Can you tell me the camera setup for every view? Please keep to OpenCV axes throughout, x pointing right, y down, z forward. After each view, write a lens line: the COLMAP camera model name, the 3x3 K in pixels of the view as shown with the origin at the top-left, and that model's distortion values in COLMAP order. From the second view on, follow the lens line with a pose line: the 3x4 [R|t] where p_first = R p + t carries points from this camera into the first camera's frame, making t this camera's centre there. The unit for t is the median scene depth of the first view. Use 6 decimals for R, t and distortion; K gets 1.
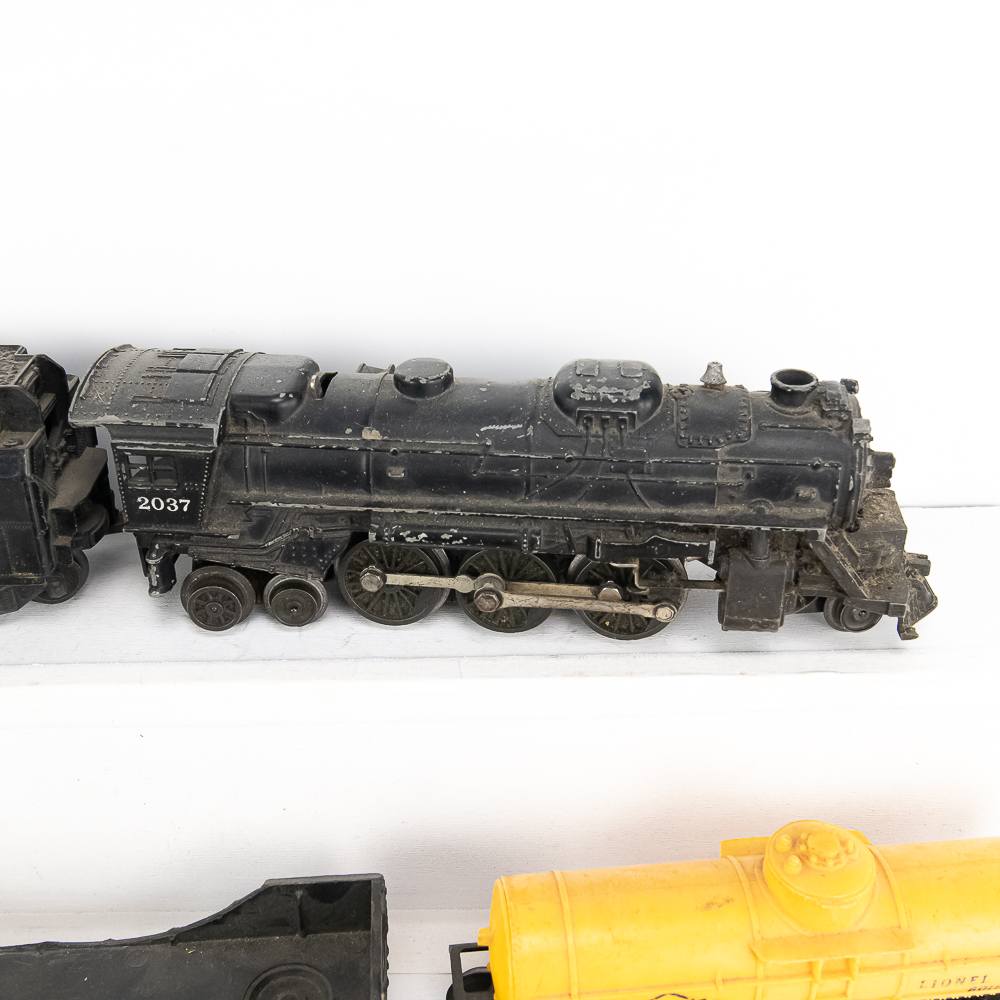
lens RADIAL K [[1217.4, 0, 500.0], [0, 1217.4, 500.0], [0, 0, 1]] dist [-0.013800, -0.000972]
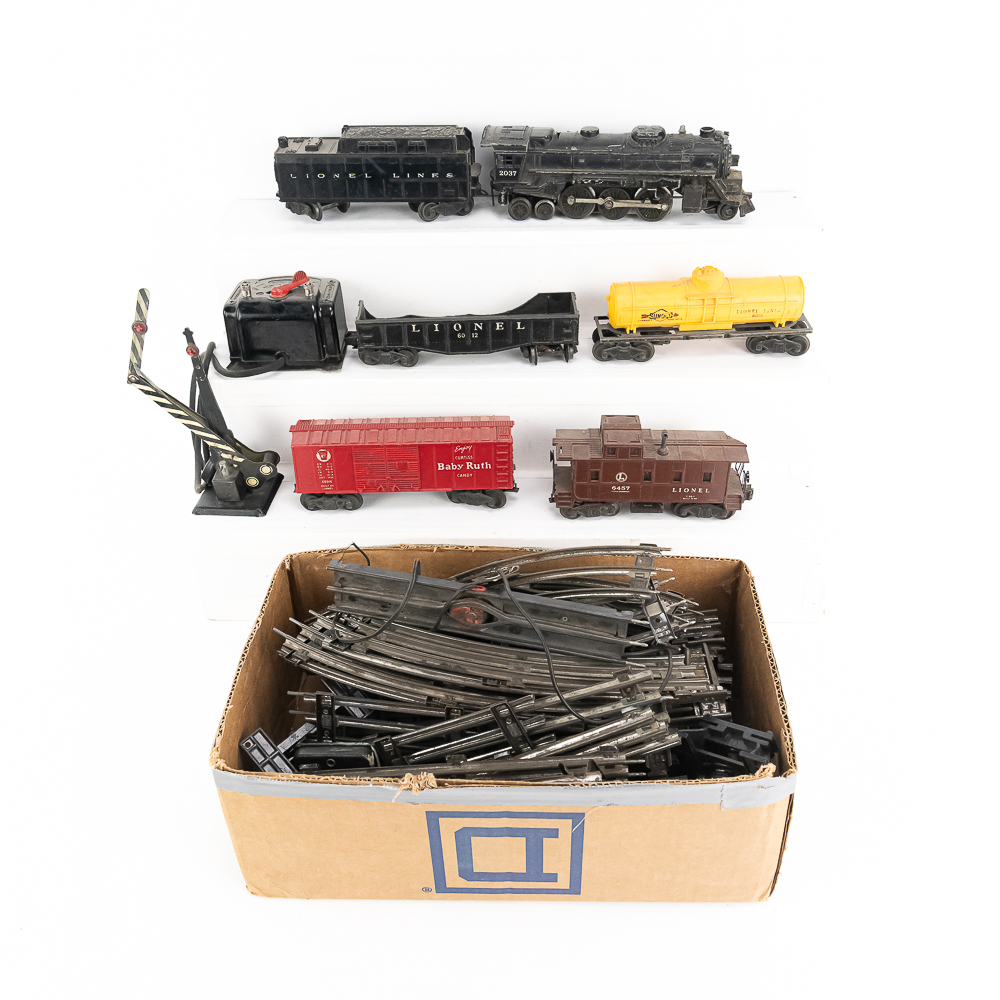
lens RADIAL K [[955.4, 0, 500.0], [0, 955.4, 500.0], [0, 0, 1]] dist [-0.013071, 0.031465]
pose [[0.997934, 0.014742, -0.062539, -0.127374], [-0.006721, 0.991934, 0.126581, 0.540590], [0.063900, -0.125899, 0.989983, -1.602438]]
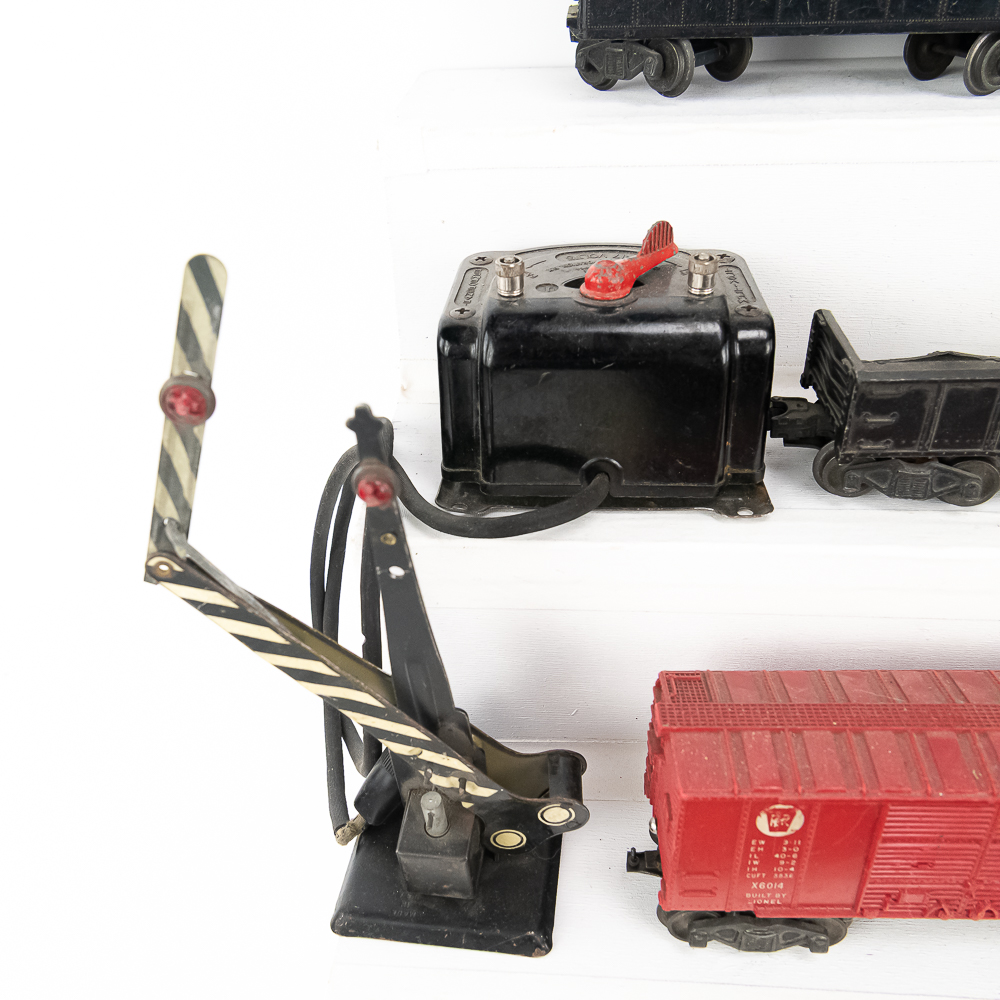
lens RADIAL K [[955.4, 0, 500.0], [0, 955.4, 500.0], [0, 0, 1]] dist [-0.013071, 0.031465]
pose [[0.992429, 0.029996, -0.119100, -0.847477], [-0.016809, 0.993765, 0.110221, 0.420024], [0.121663, -0.107385, 0.986745, 0.032812]]
